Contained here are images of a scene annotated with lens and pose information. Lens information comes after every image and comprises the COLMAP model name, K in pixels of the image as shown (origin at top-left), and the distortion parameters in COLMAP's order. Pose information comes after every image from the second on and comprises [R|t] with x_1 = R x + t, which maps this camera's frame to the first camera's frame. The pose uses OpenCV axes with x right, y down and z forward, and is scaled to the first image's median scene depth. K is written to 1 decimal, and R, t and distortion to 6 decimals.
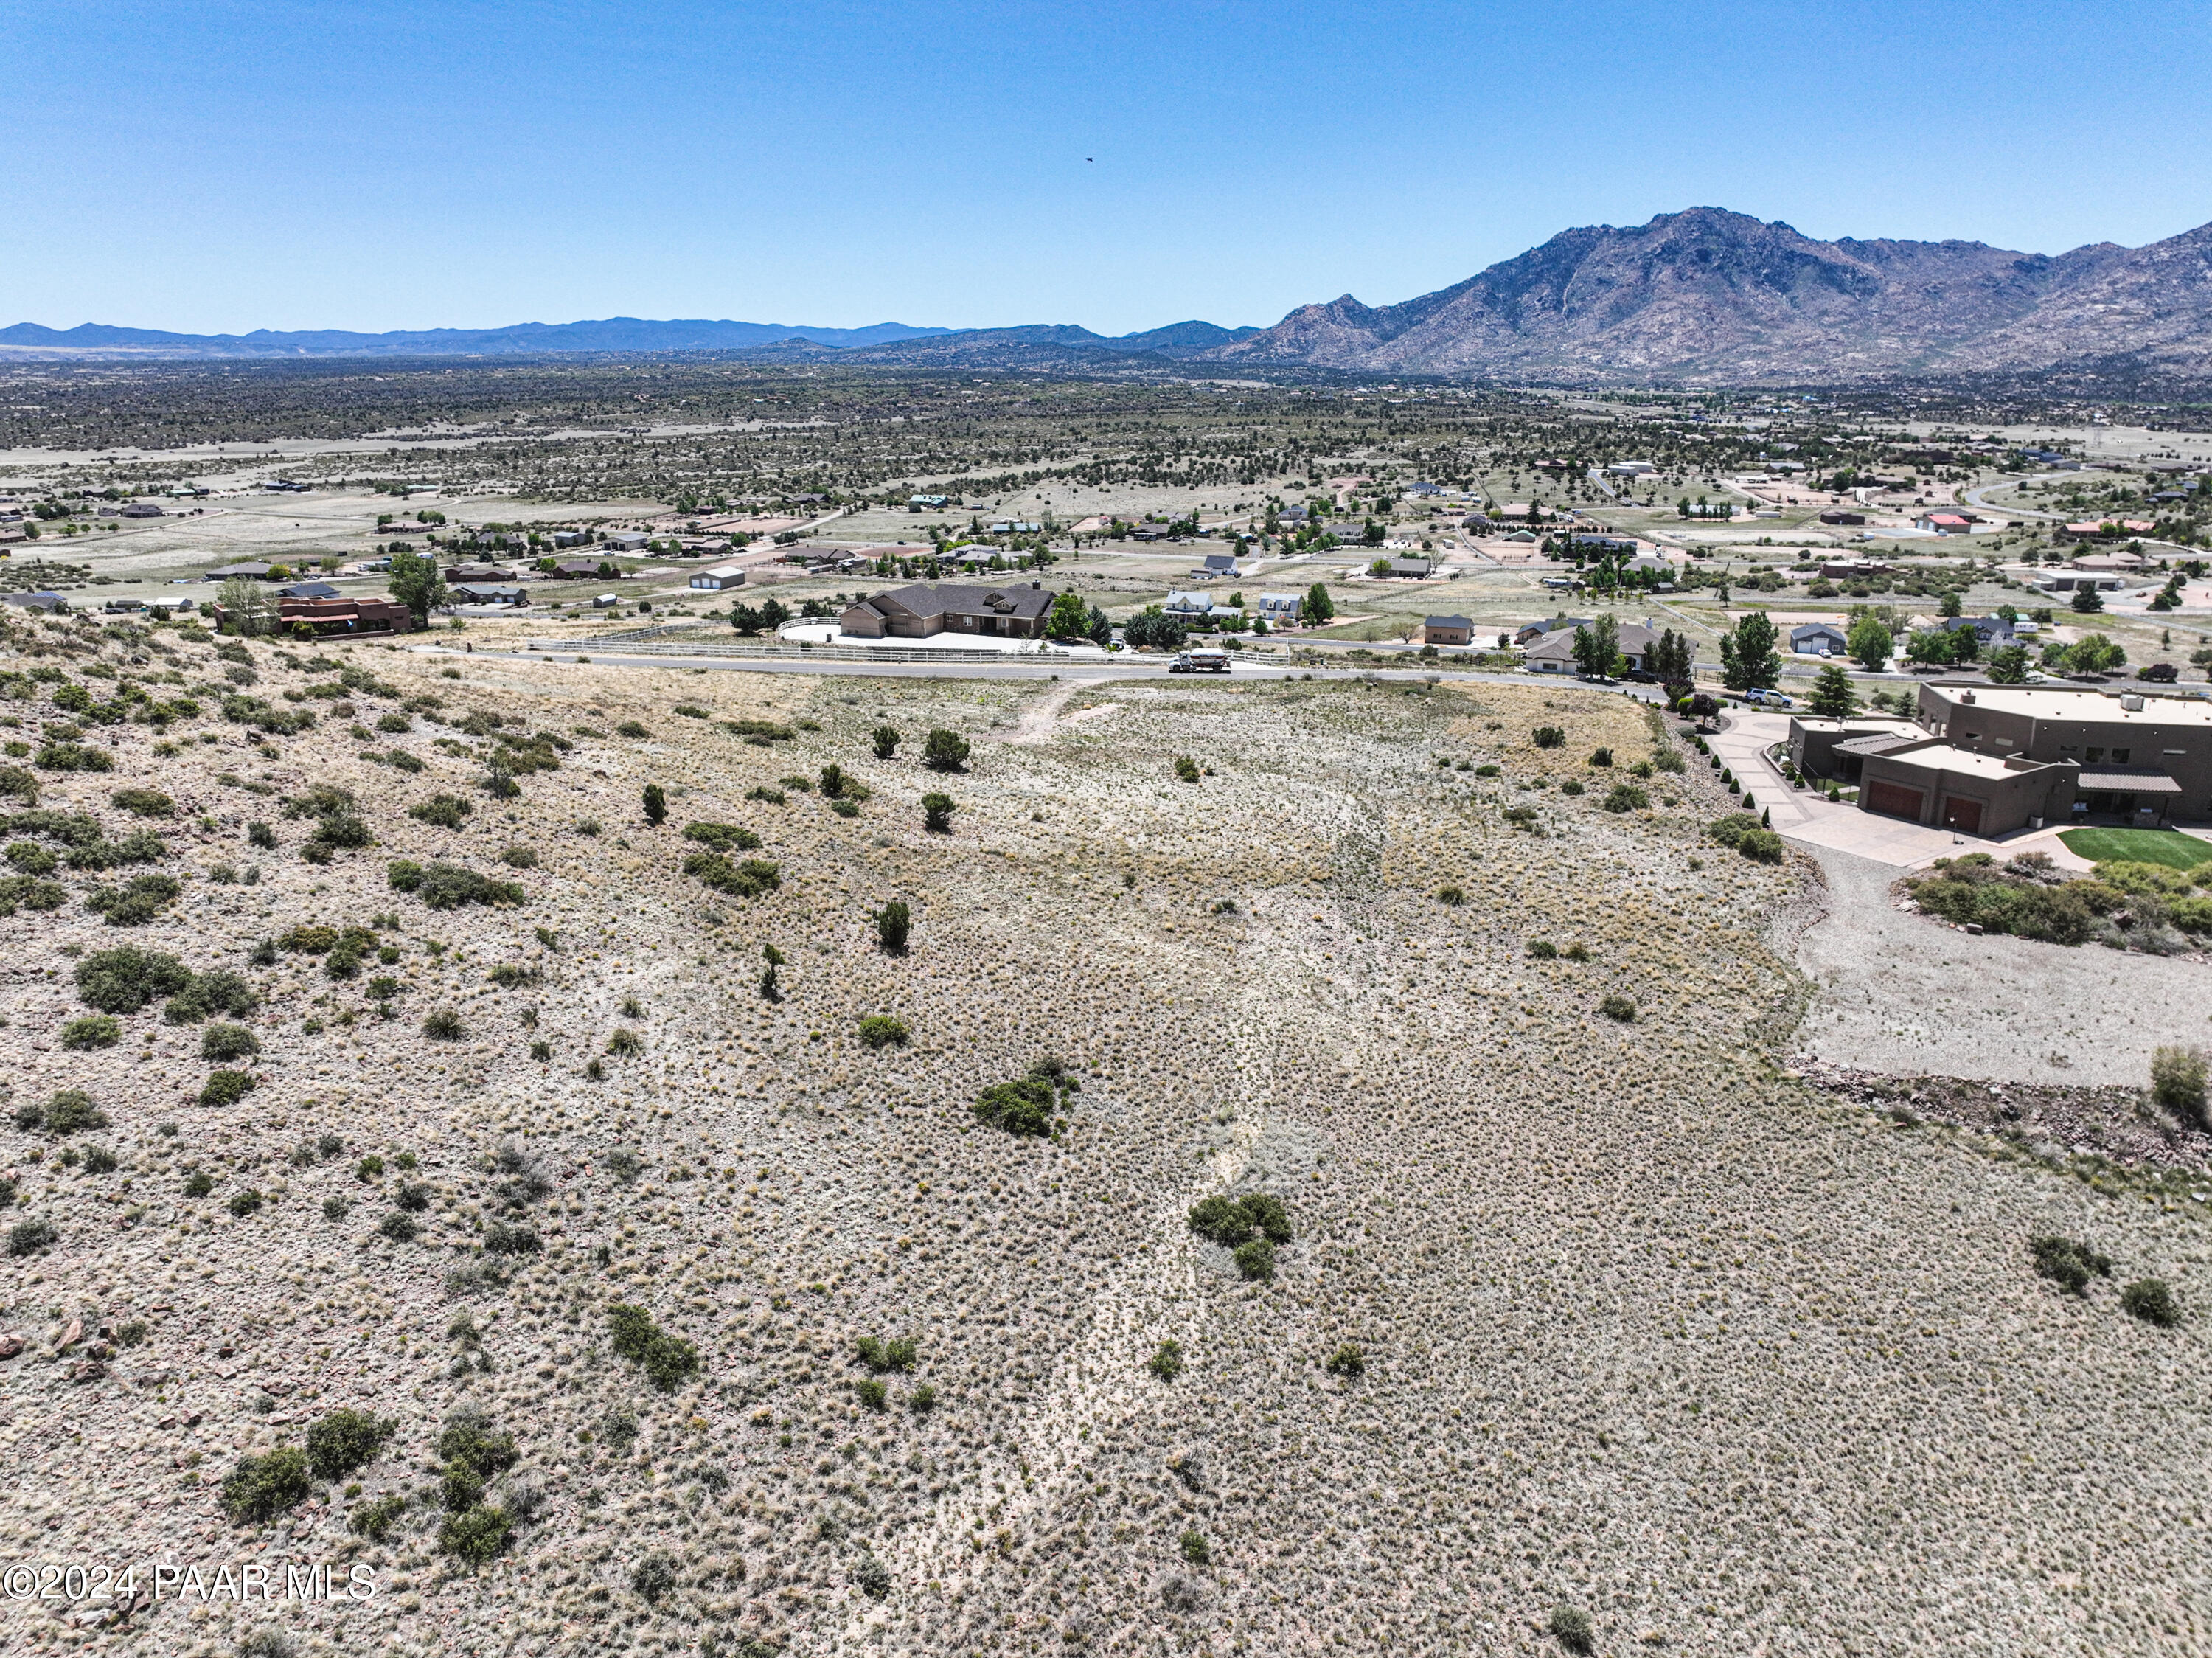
lens RADIAL K [[1557.3, 0, 1108.1], [0, 1557.3, 829.6], [0, 0, 1]] dist [-0.004881, 0.021308]
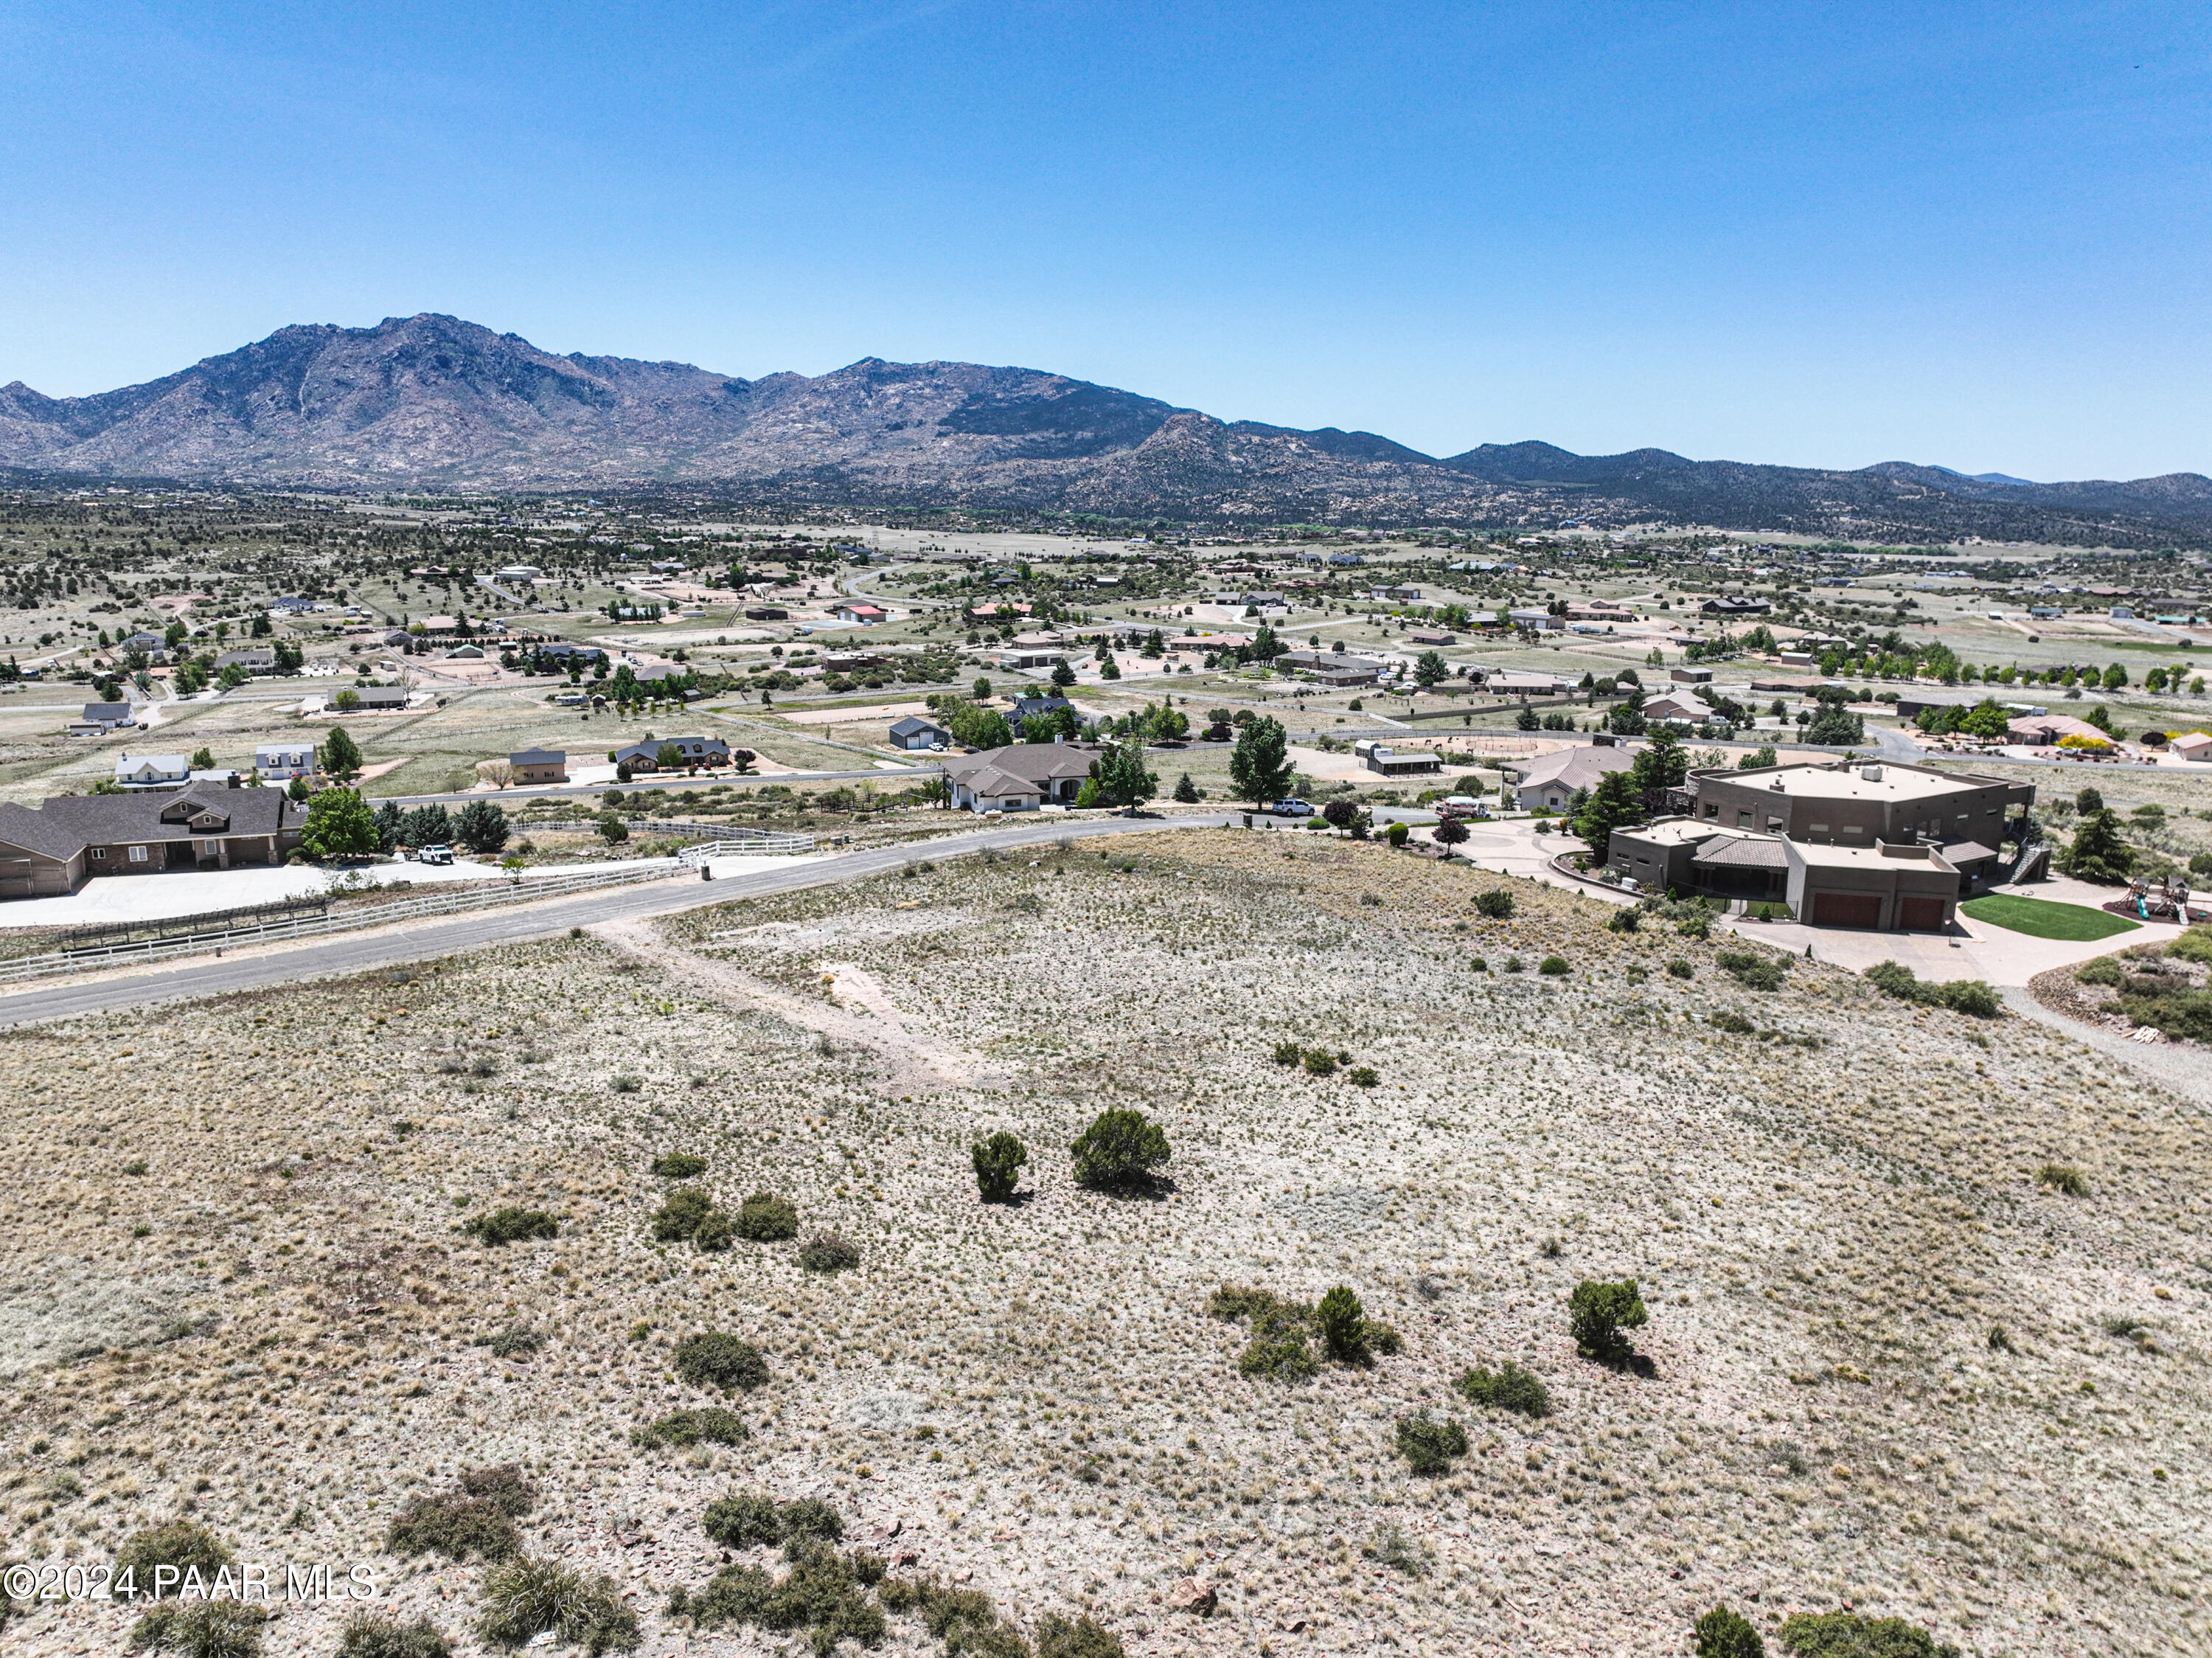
lens RADIAL K [[1556.6, 0, 1107.7], [0, 1556.6, 830.9], [0, 0, 1]] dist [-0.003197, 0.019415]
pose [[0.735353, -0.143578, 0.662299, -0.052736], [0.184816, 0.982742, 0.007844, -0.019429], [-0.651996, 0.116636, 0.749198, 0.075806]]
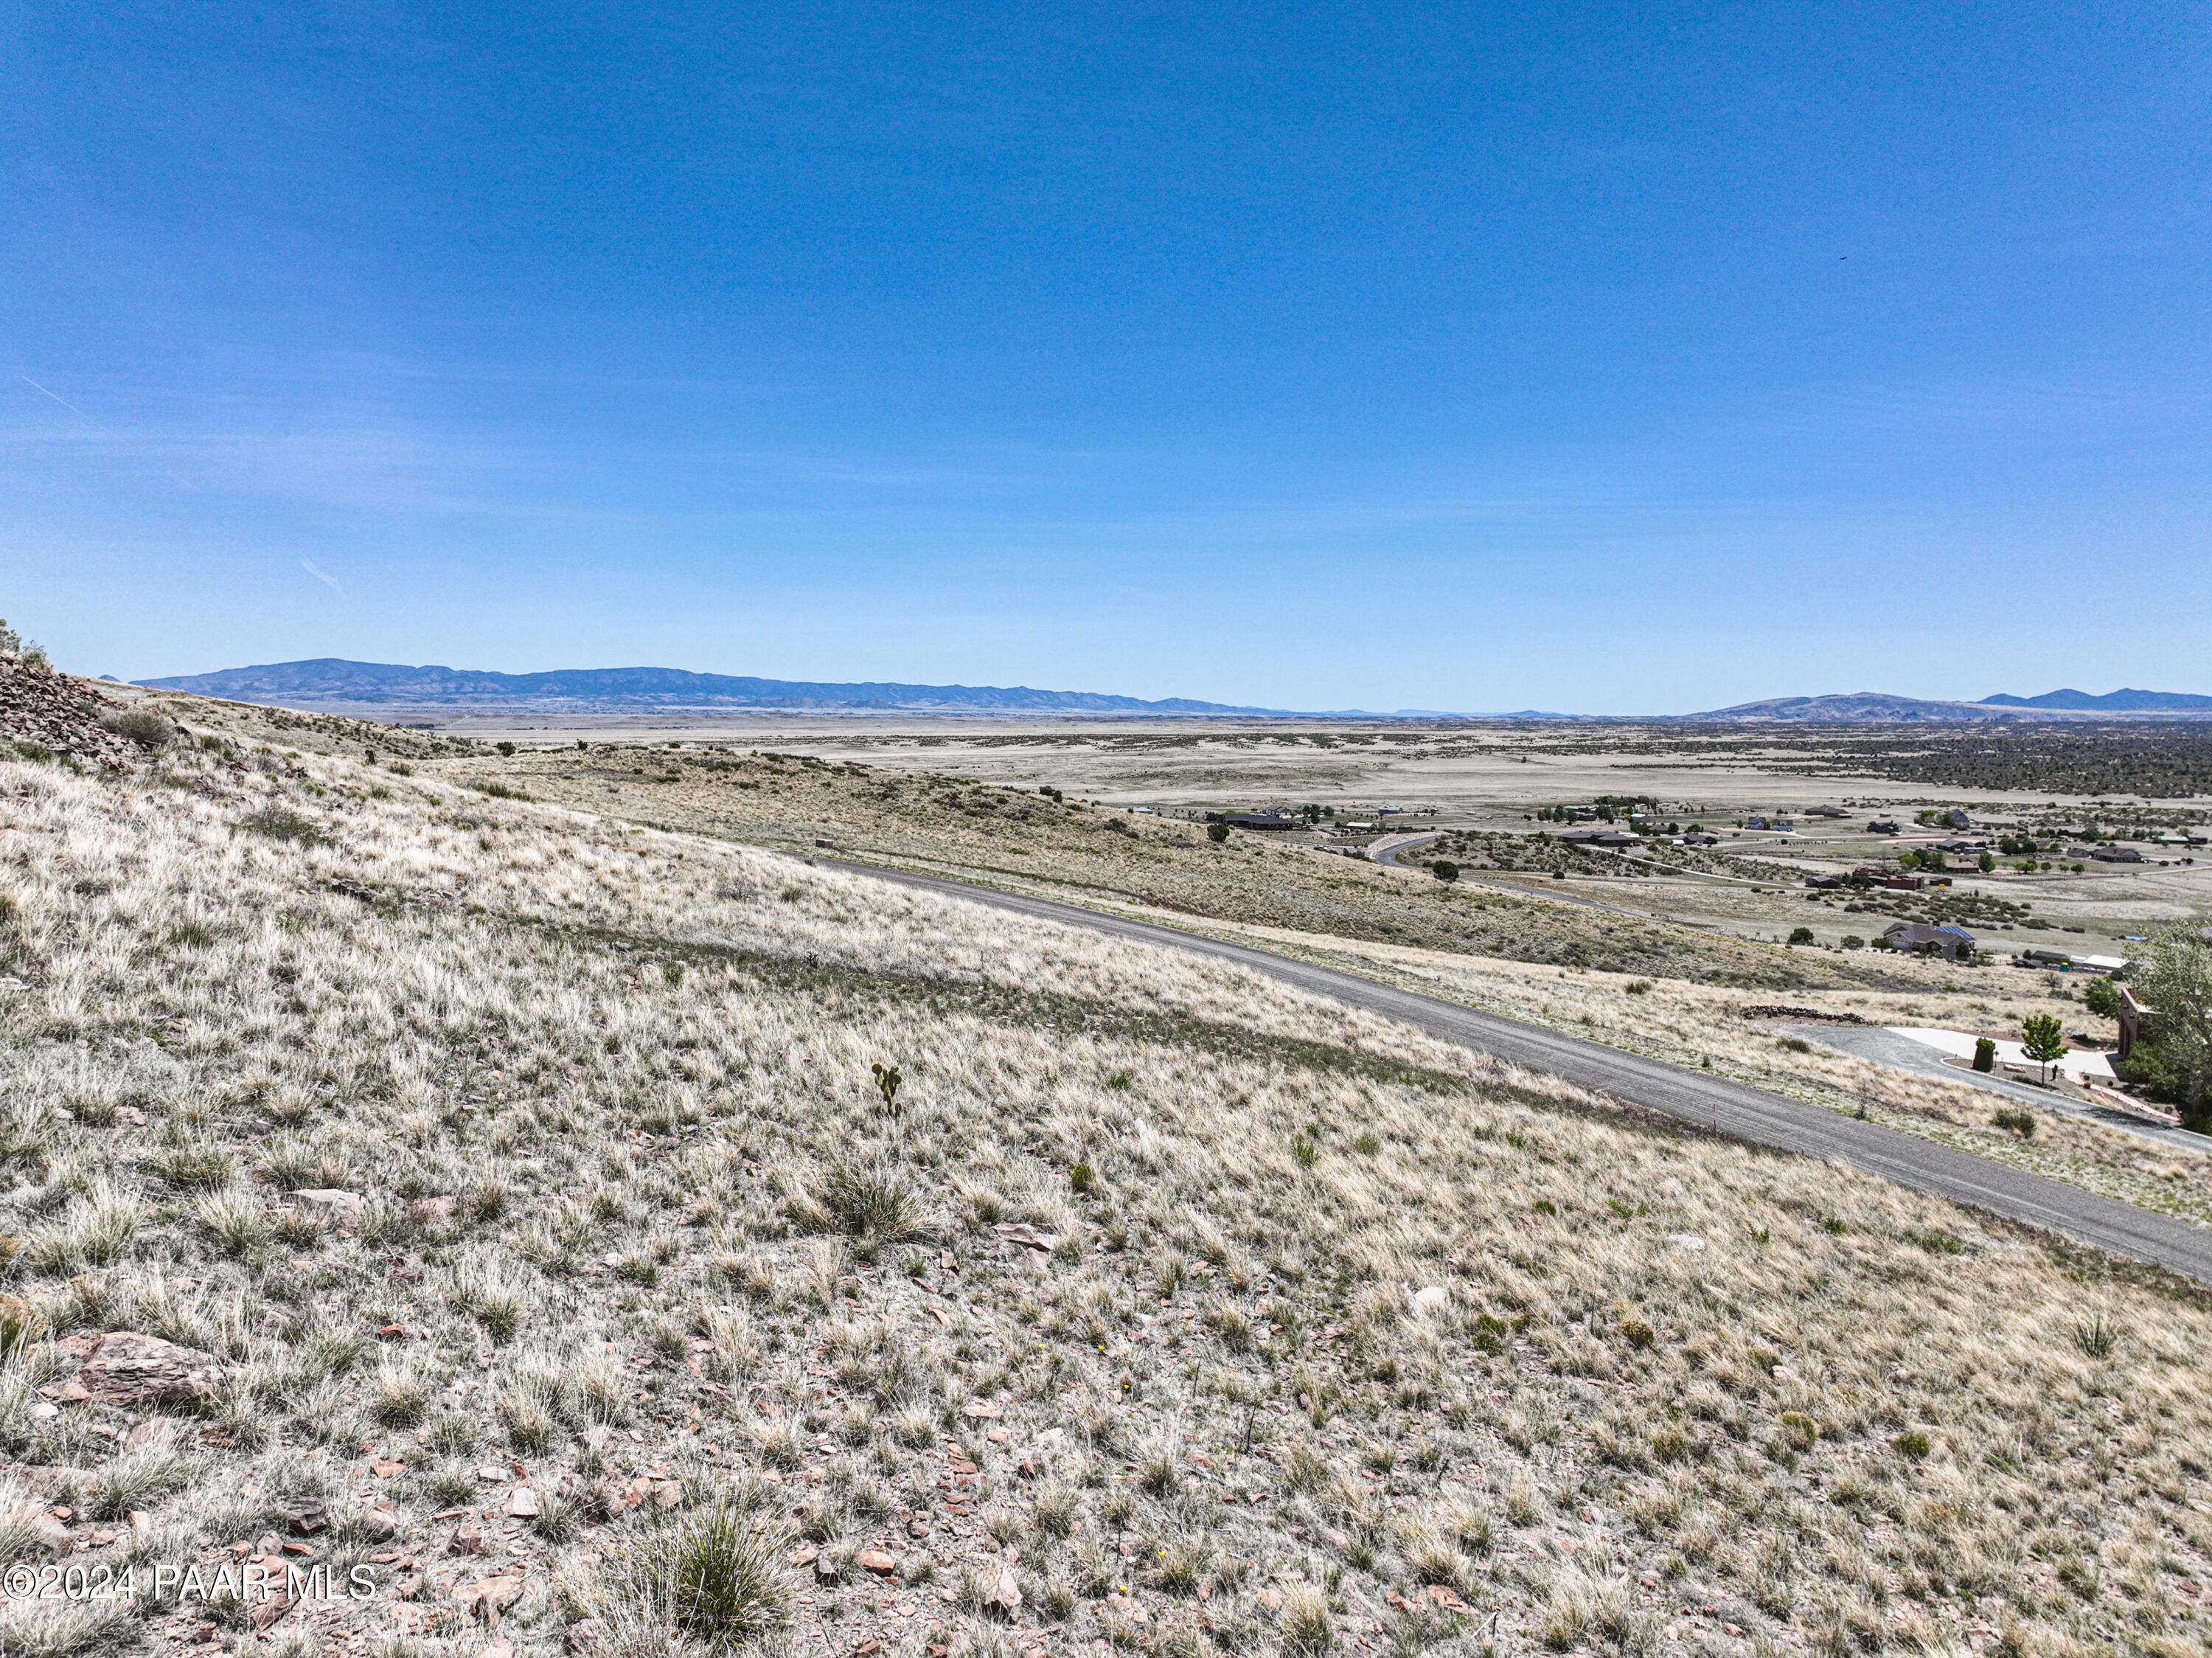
lens RADIAL K [[1556.6, 0, 1107.7], [0, 1556.6, 830.9], [0, 0, 1]] dist [-0.003197, 0.019415]
pose [[0.424824, 0.075545, -0.902118, -0.083227], [-0.273653, 0.960609, -0.048425, -0.023507], [0.862925, 0.267440, 0.428763, 0.150618]]
